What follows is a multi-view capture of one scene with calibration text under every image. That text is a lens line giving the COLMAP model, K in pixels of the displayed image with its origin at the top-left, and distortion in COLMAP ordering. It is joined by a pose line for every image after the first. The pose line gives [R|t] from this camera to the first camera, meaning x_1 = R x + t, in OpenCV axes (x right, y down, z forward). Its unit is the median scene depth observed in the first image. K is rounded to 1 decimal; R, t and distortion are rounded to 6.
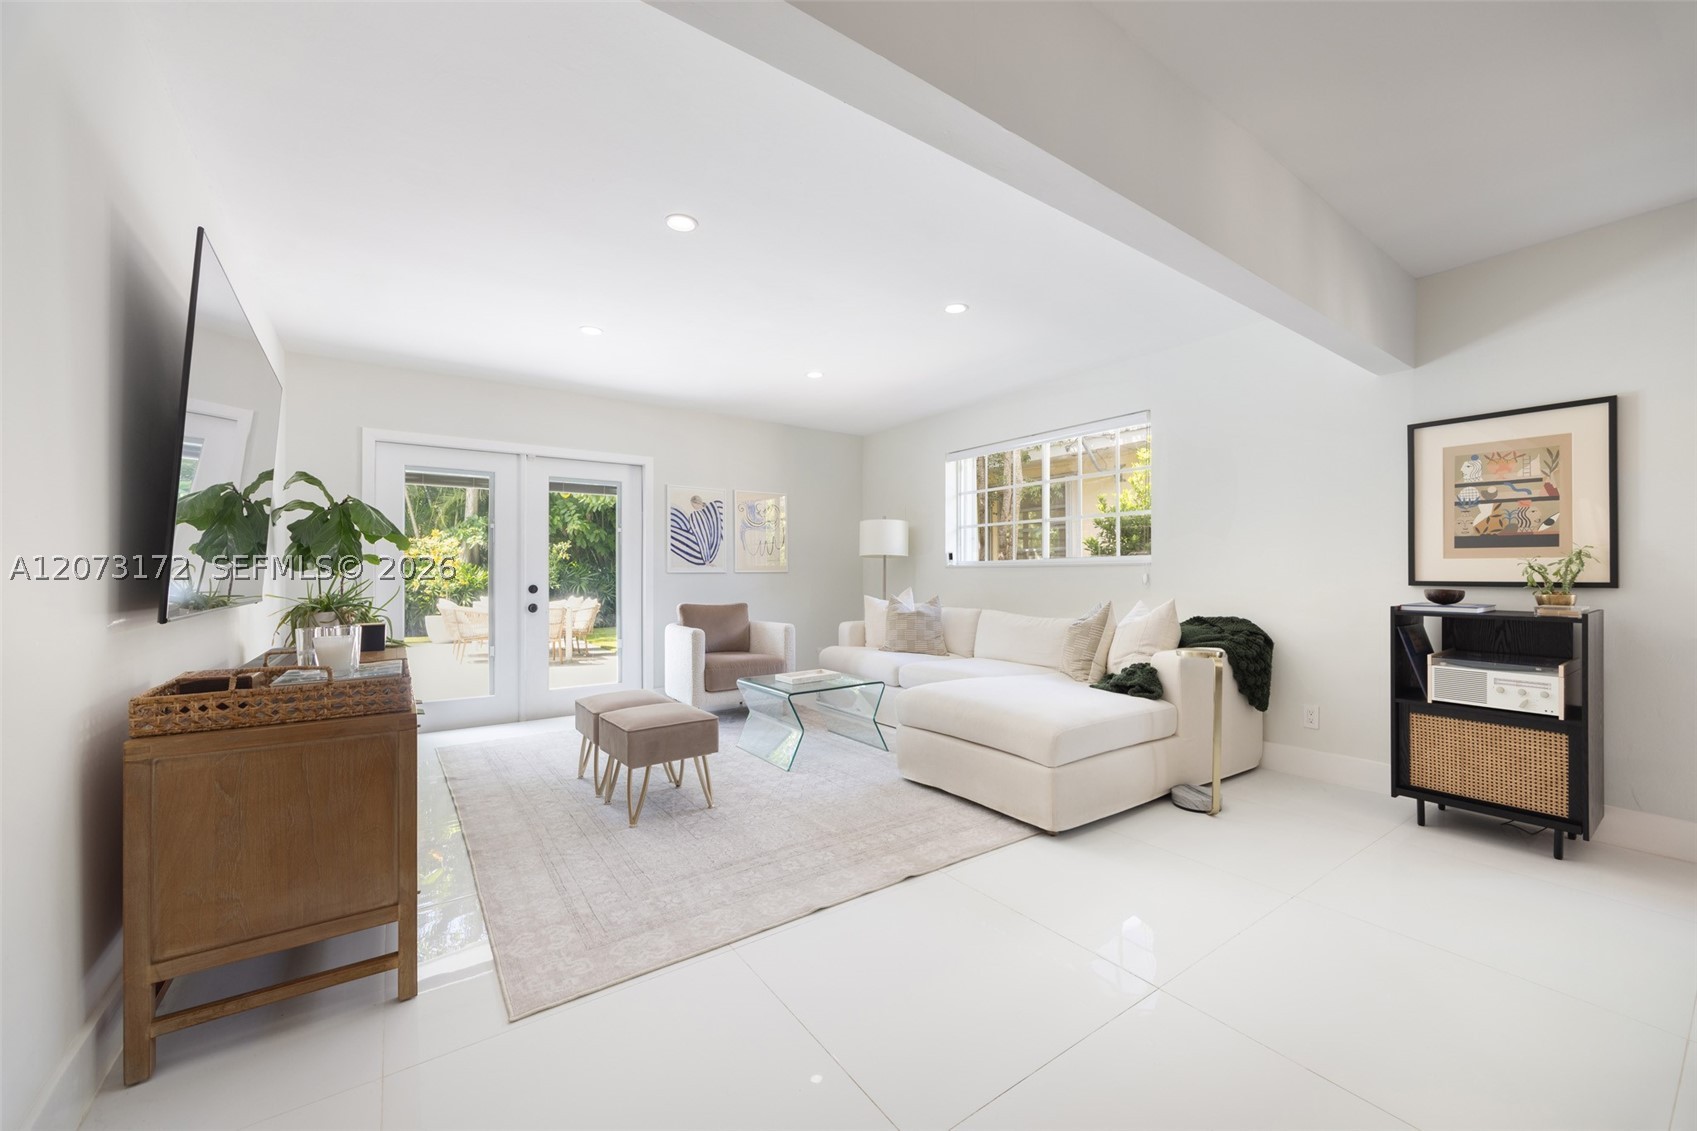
lens RADIAL K [[667.4, 0, 876.7], [0, 667.4, 570.8], [0, 0, 1]] dist [-0.001649, -0.000218]
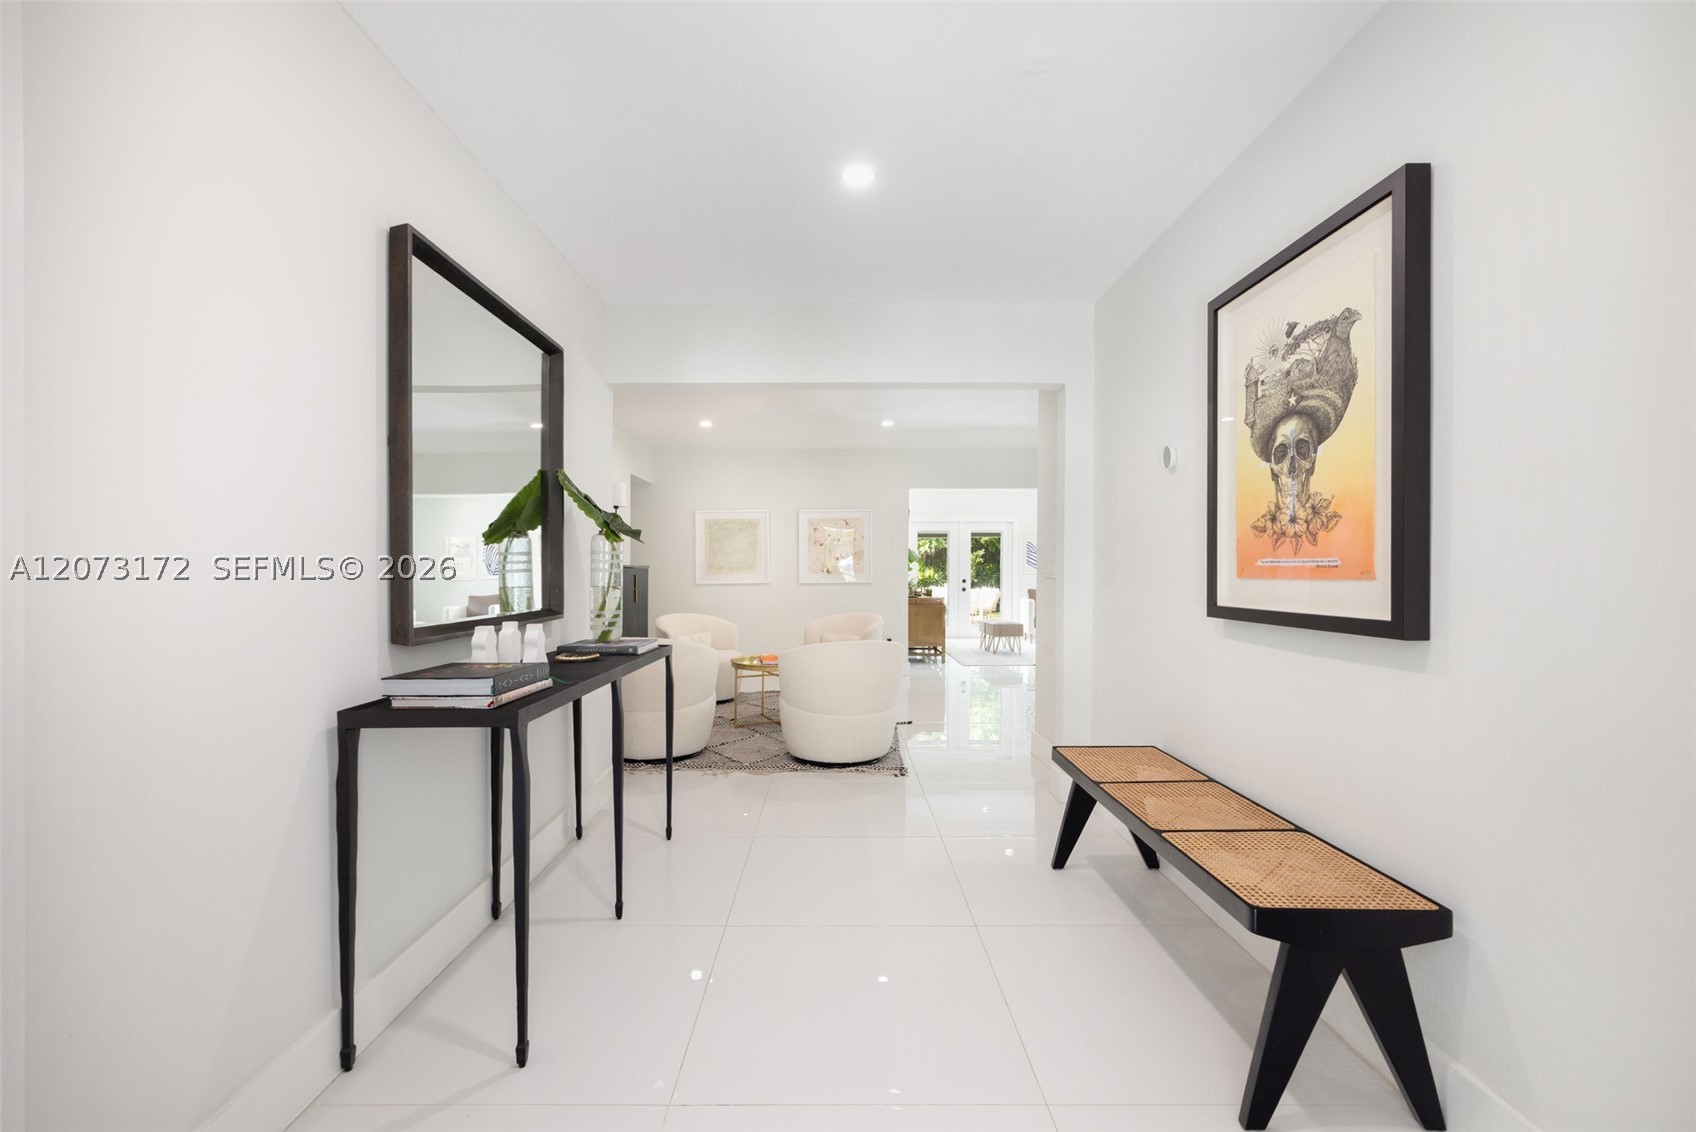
lens RADIAL K [[754.2, 0, 848.0], [0, 754.2, 566.0], [0, 0, 1]] dist [-0.000216, -0.000060]
pose [[0.815659, 0.005670, -0.578505, 1.080843], [-0.006833, 0.999977, 0.000166, -0.036529], [0.578493, 0.003818, 0.815679, -2.211419]]
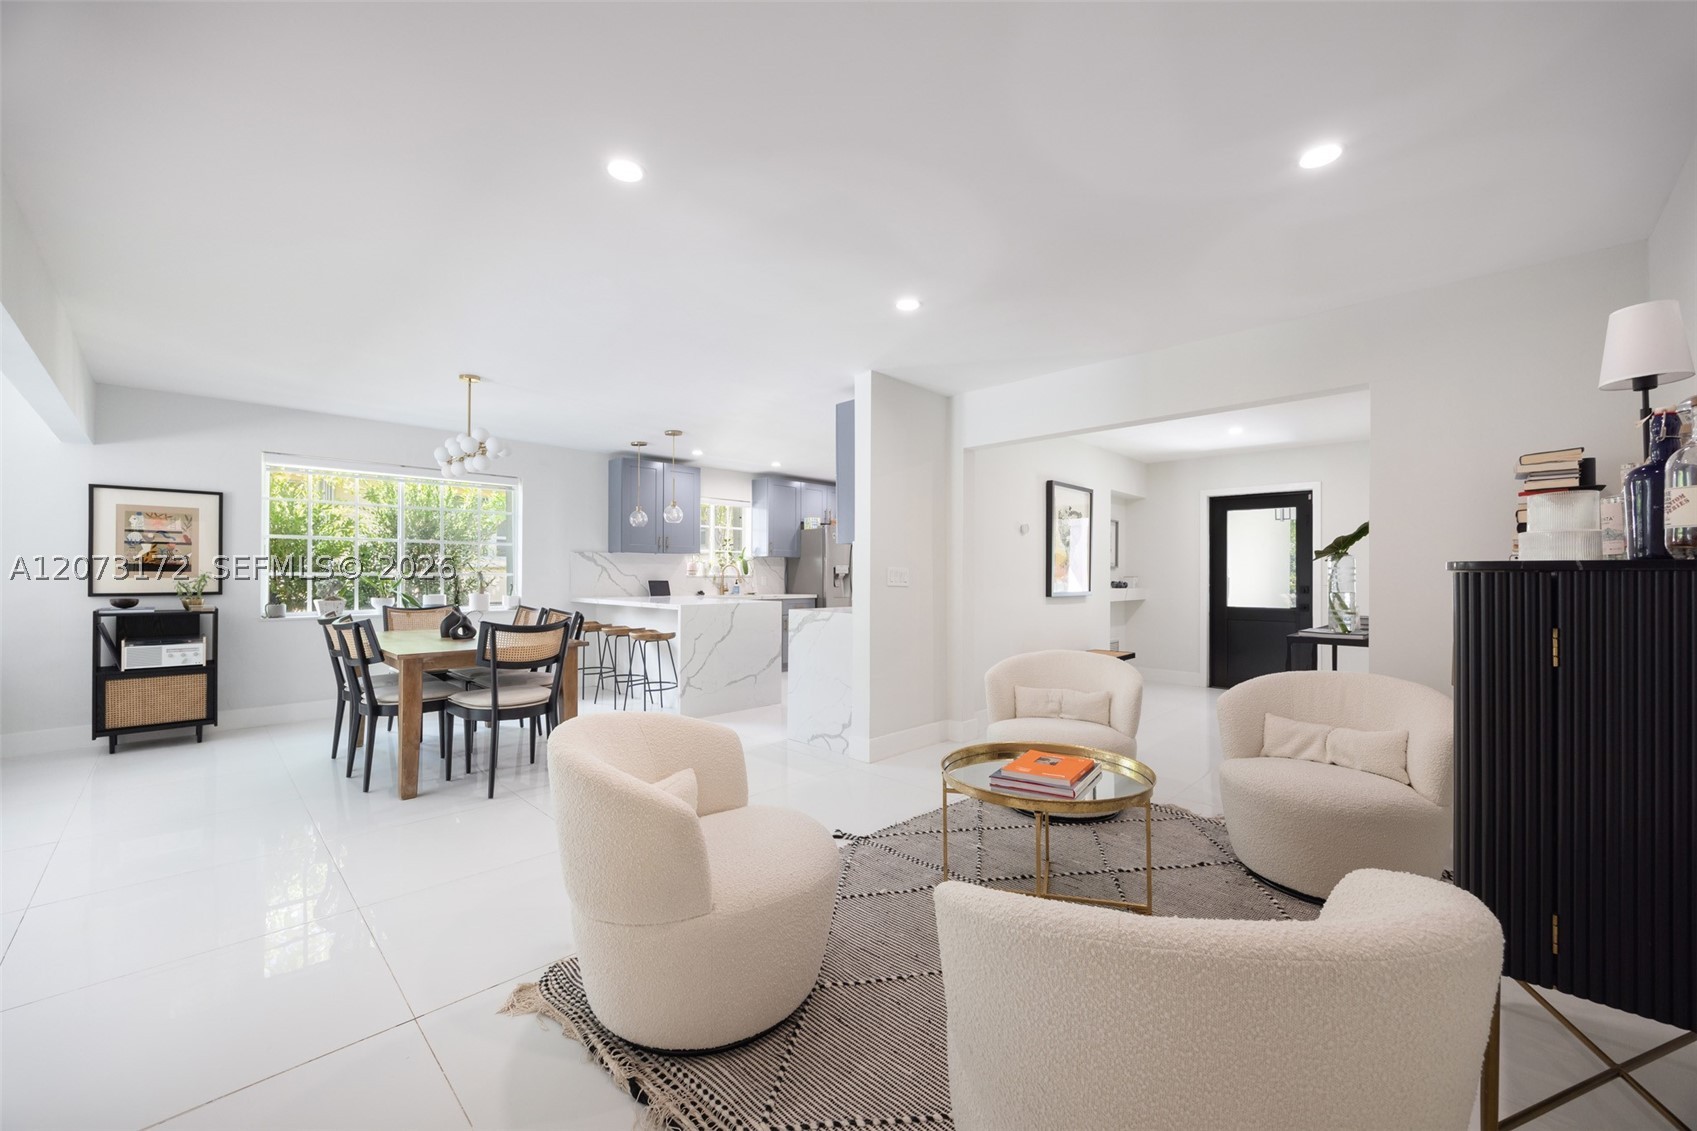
lens RADIAL K [[666.9, 0, 848.5], [0, 666.9, 565.5], [0, 0, 1]] dist [-0.002014, -0.000462]
pose [[-0.161322, 0.016873, 0.986758, -0.897294], [-0.003283, 0.999839, -0.017634, -0.025465], [-0.986896, -0.006085, -0.161241, -0.387869]]
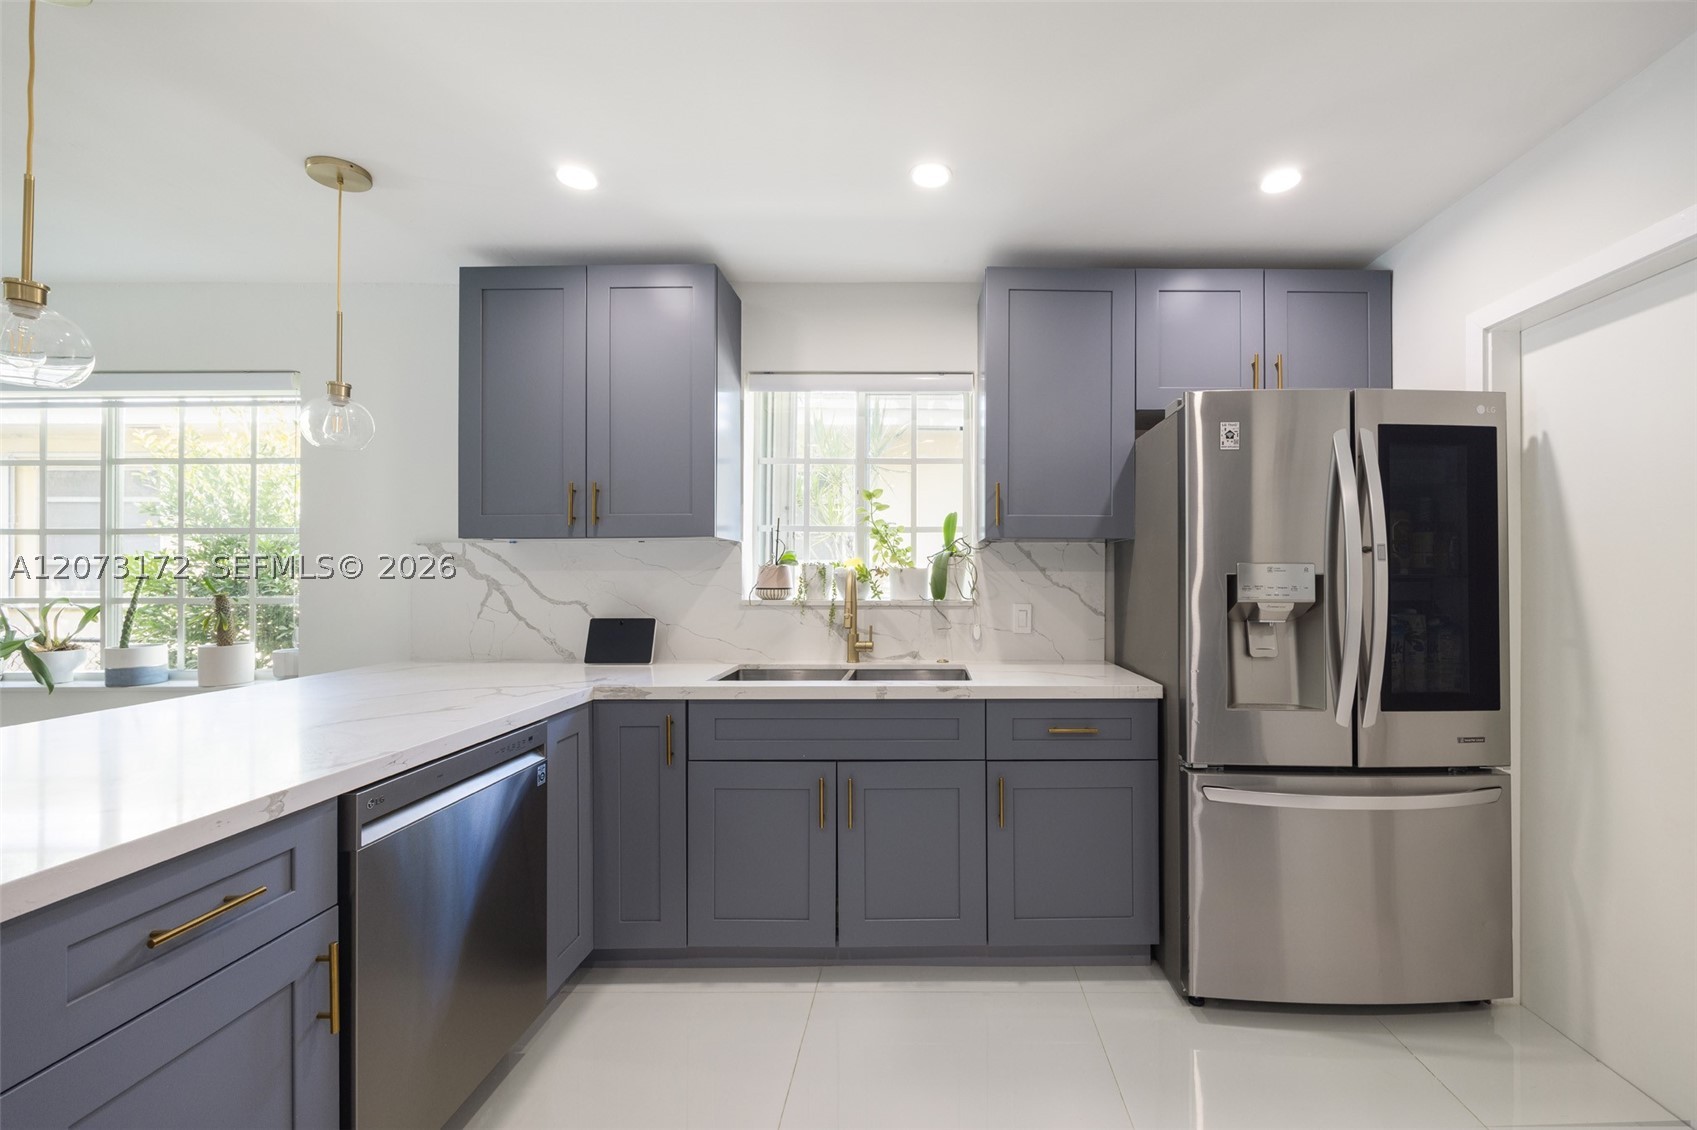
lens RADIAL K [[686.2, 0, 923.7], [0, 686.2, 571.2], [0, 0, 1]] dist [-0.000556, -0.000181]
pose [[0.590825, 0.010011, 0.806737, 1.145460], [-0.001636, 0.999936, -0.011210, -0.062283], [-0.806798, 0.005303, 0.590804, -0.923017]]
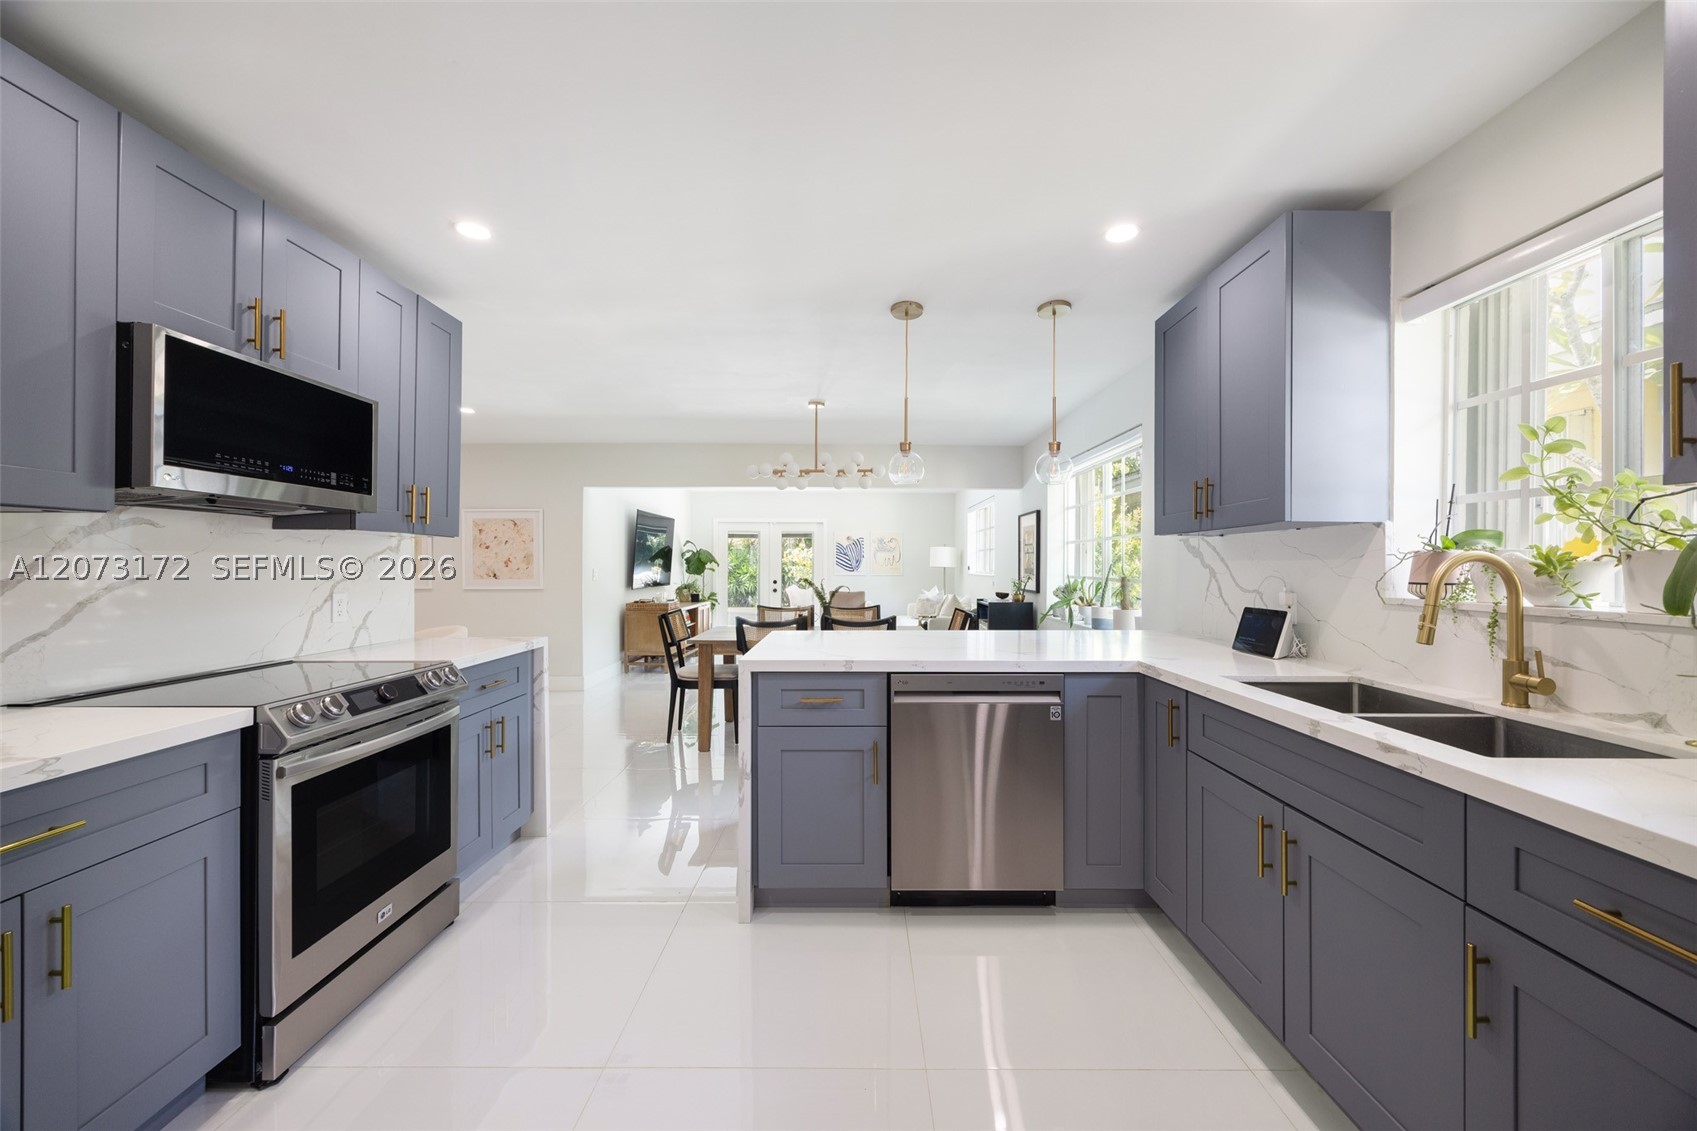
lens RADIAL K [[666.9, 0, 848.5], [0, 666.9, 565.5], [0, 0, 1]] dist [-0.002014, -0.000462]
pose [[0.800697, 0.006836, -0.599031, 1.711688], [-0.005124, 0.999976, 0.004562, -0.066982], [0.599048, -0.000584, 0.800713, -1.074615]]
